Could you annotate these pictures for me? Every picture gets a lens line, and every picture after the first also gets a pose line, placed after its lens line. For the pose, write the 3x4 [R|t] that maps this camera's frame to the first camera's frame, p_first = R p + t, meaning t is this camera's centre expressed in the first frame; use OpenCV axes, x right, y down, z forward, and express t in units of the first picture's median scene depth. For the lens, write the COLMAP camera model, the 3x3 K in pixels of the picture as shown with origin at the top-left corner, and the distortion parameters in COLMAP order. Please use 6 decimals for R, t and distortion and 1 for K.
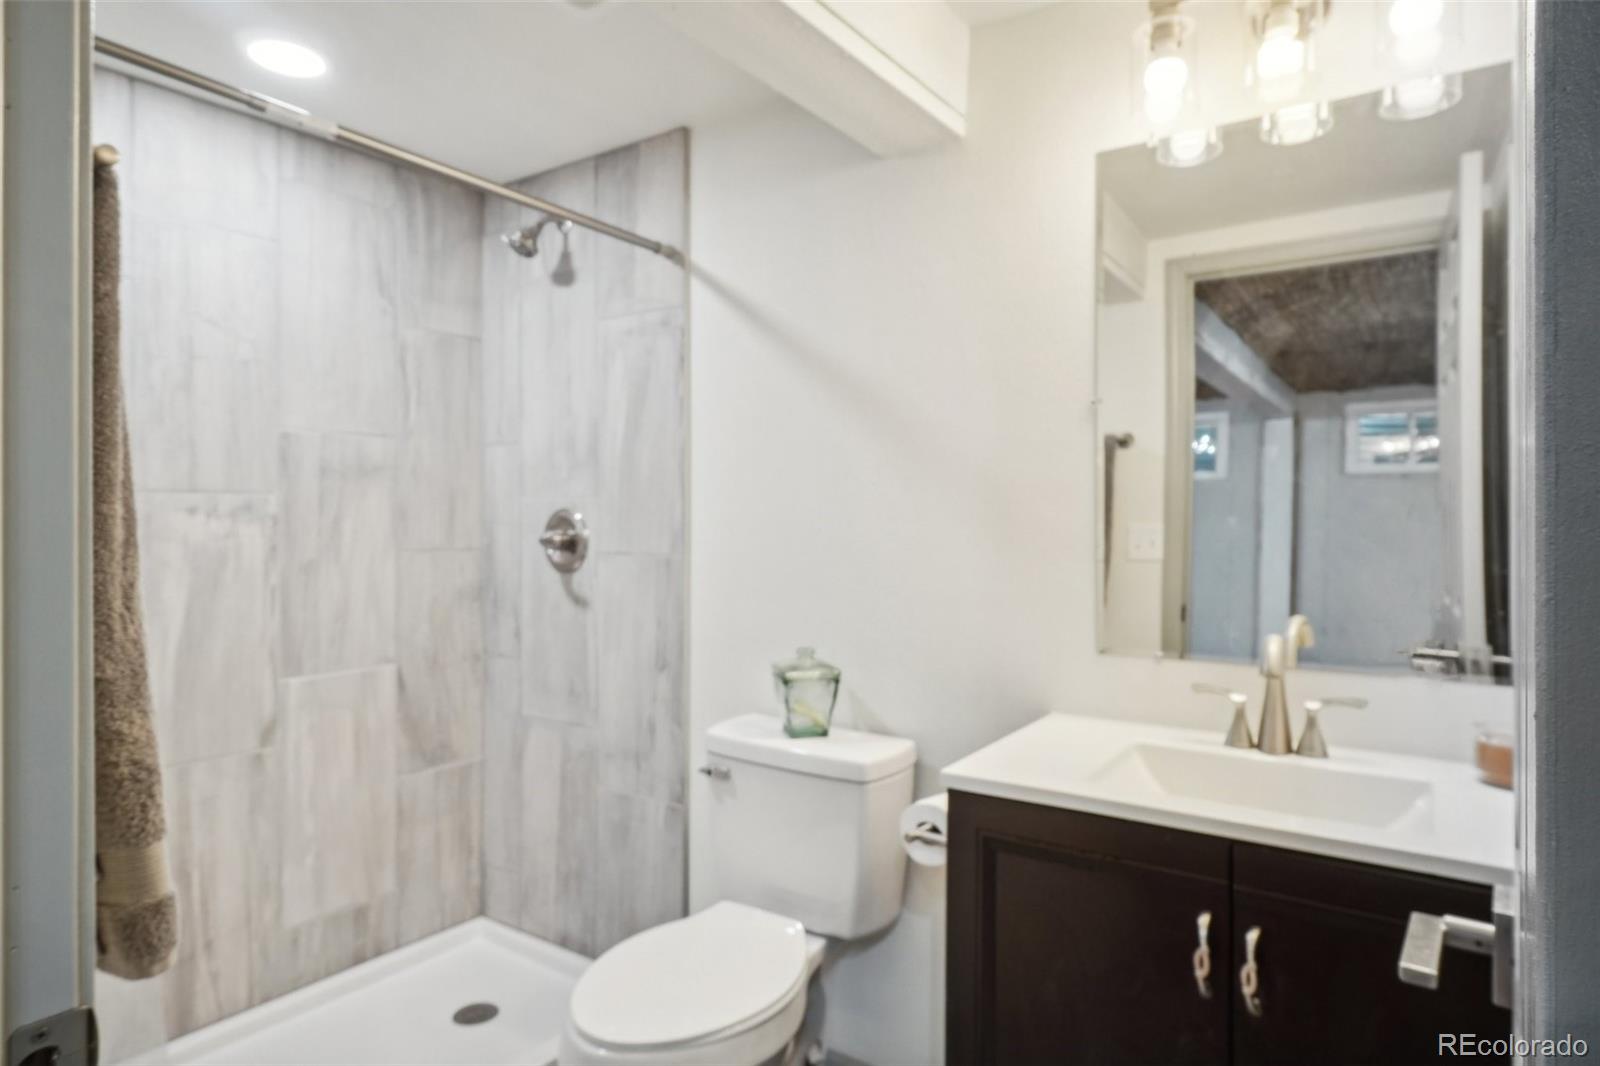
lens RADIAL K [[943.7, 0, 797.7], [0, 943.7, 527.3], [0, 0, 1]] dist [-0.000539, 0.000459]
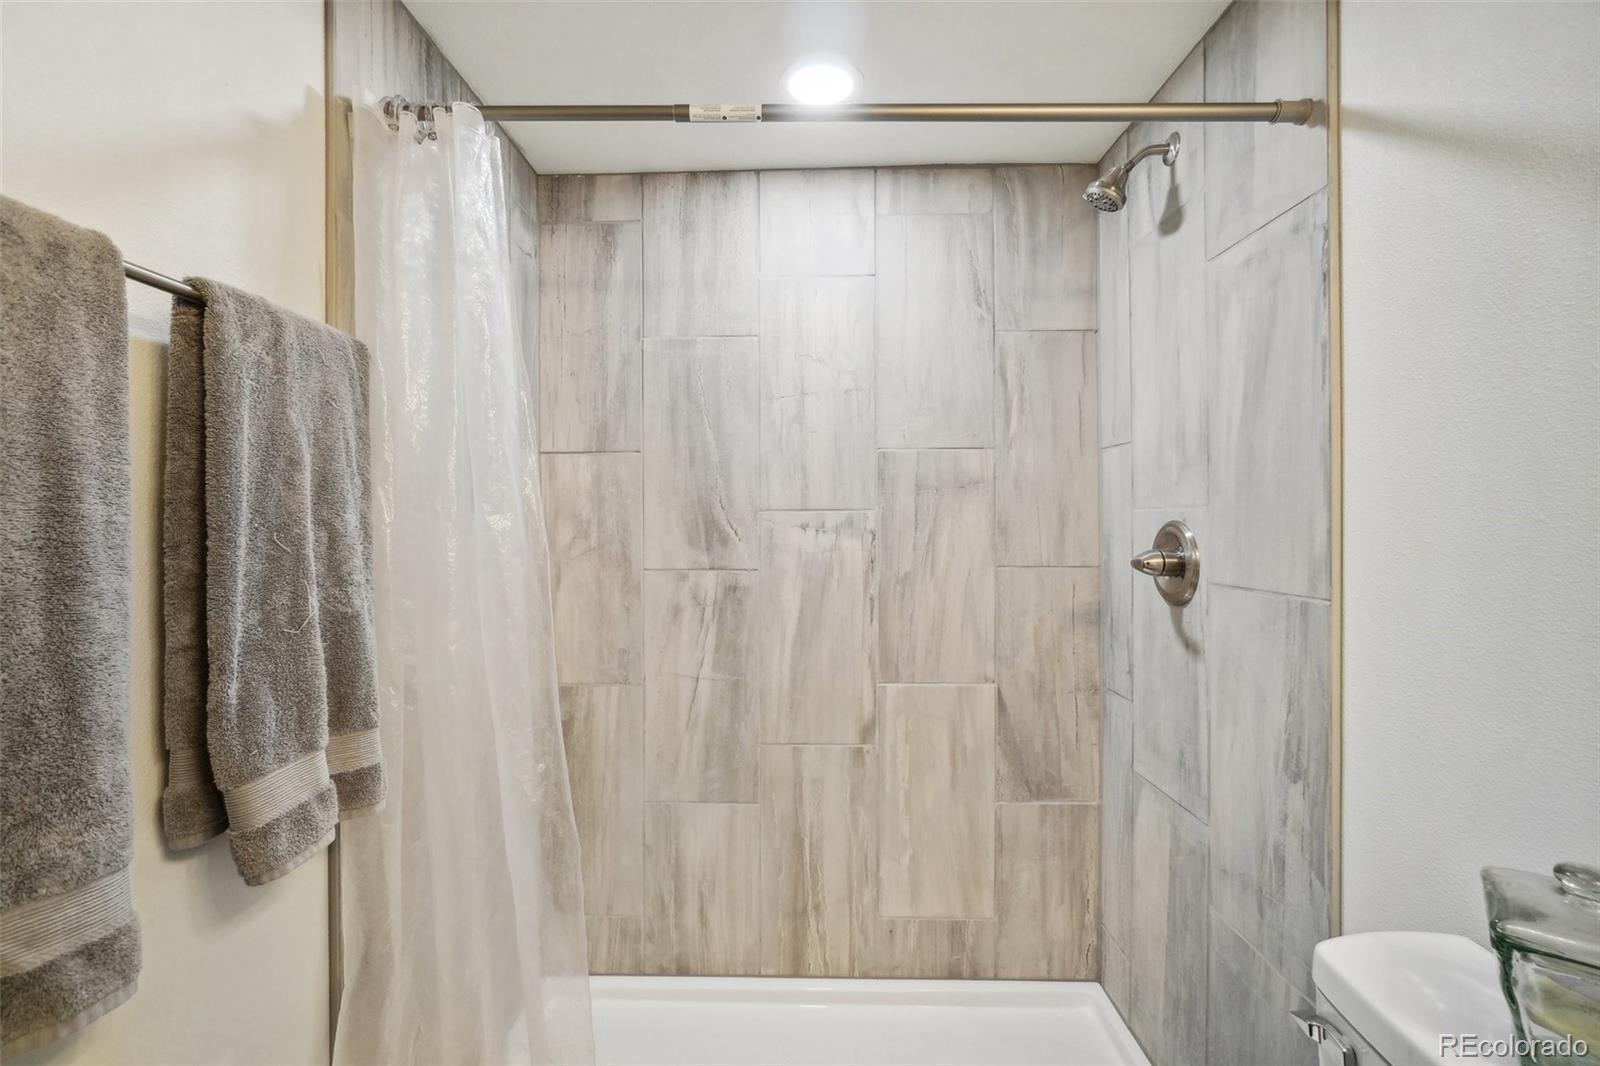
lens RADIAL K [[701.6, 0, 793.8], [0, 701.6, 523.2], [0, 0, 1]] dist [-0.004477, -0.000194]
pose [[0.562101, -0.001467, -0.827067, 0.053033], [-0.004780, 0.999976, -0.005023, -0.014949], [0.827055, 0.006777, 0.562080, 0.442322]]
